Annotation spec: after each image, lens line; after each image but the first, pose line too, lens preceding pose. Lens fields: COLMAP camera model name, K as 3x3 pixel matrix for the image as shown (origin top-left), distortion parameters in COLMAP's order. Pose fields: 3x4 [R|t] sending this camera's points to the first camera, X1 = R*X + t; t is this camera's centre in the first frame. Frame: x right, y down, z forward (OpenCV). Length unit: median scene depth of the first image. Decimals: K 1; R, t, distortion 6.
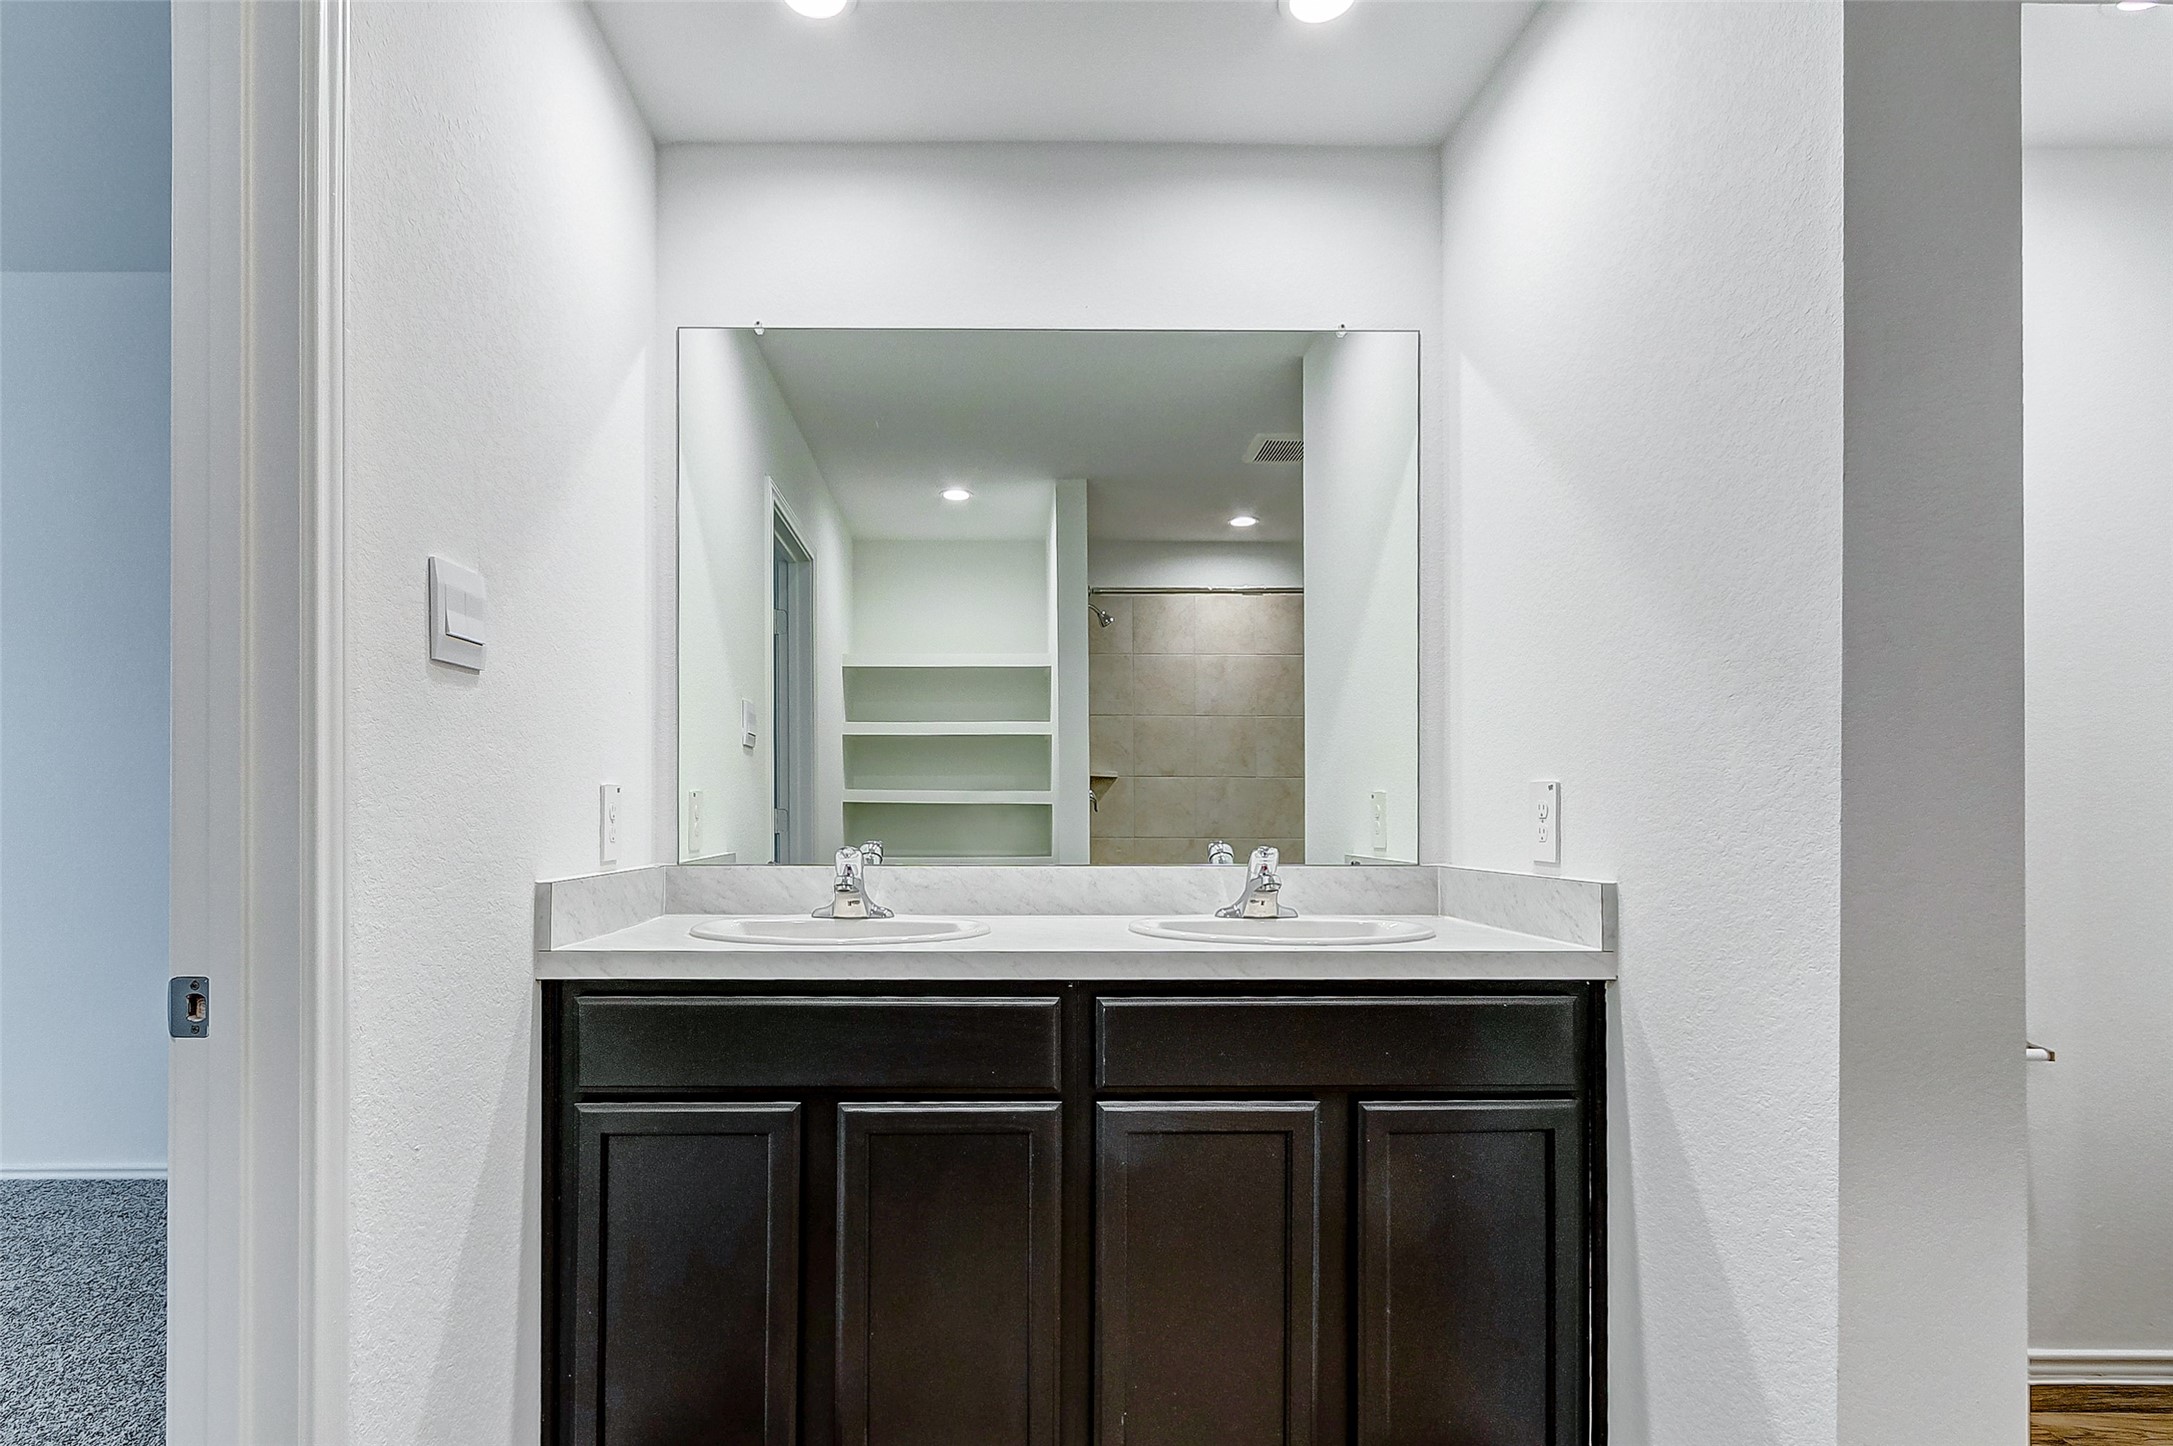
lens RADIAL K [[1046.7, 0, 1086.0], [0, 1046.7, 803.3], [0, 0, 1]] dist [0.001019, 0.000045]
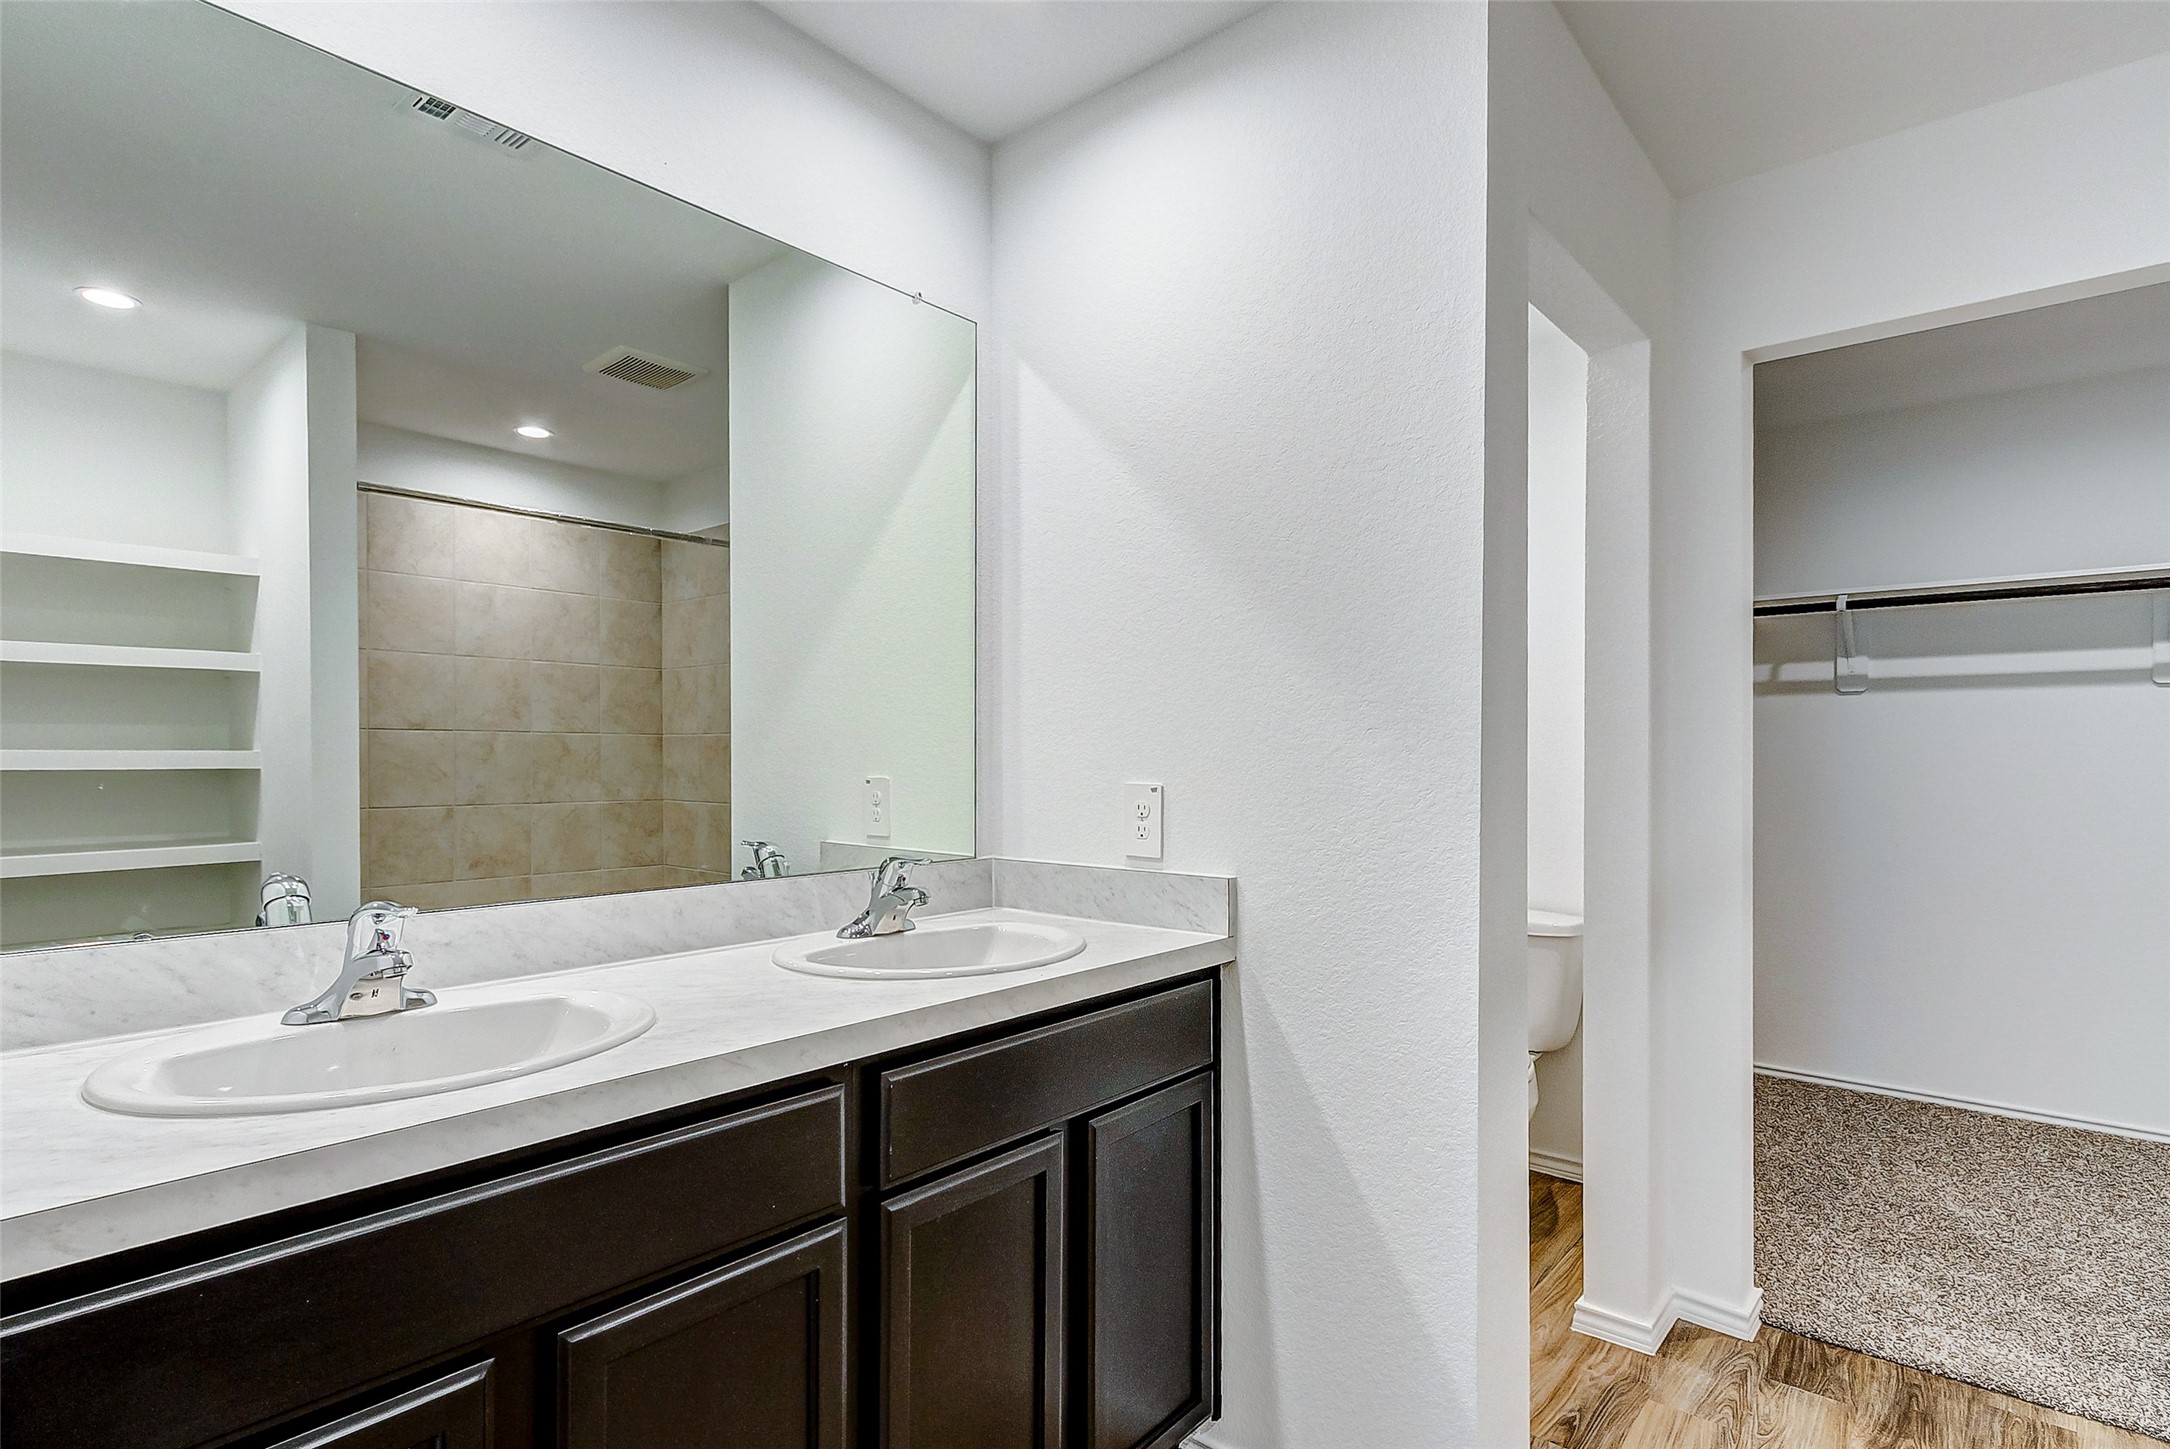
lens RADIAL K [[1030.9, 0, 1065.3], [0, 1030.9, 754.6], [0, 0, 1]] dist [0.002866, -0.000002]
pose [[0.703824, 0.003990, 0.710363, -0.342057], [-0.013580, 0.999877, 0.007838, -0.051604], [-0.710244, -0.015163, 0.703792, 0.259711]]
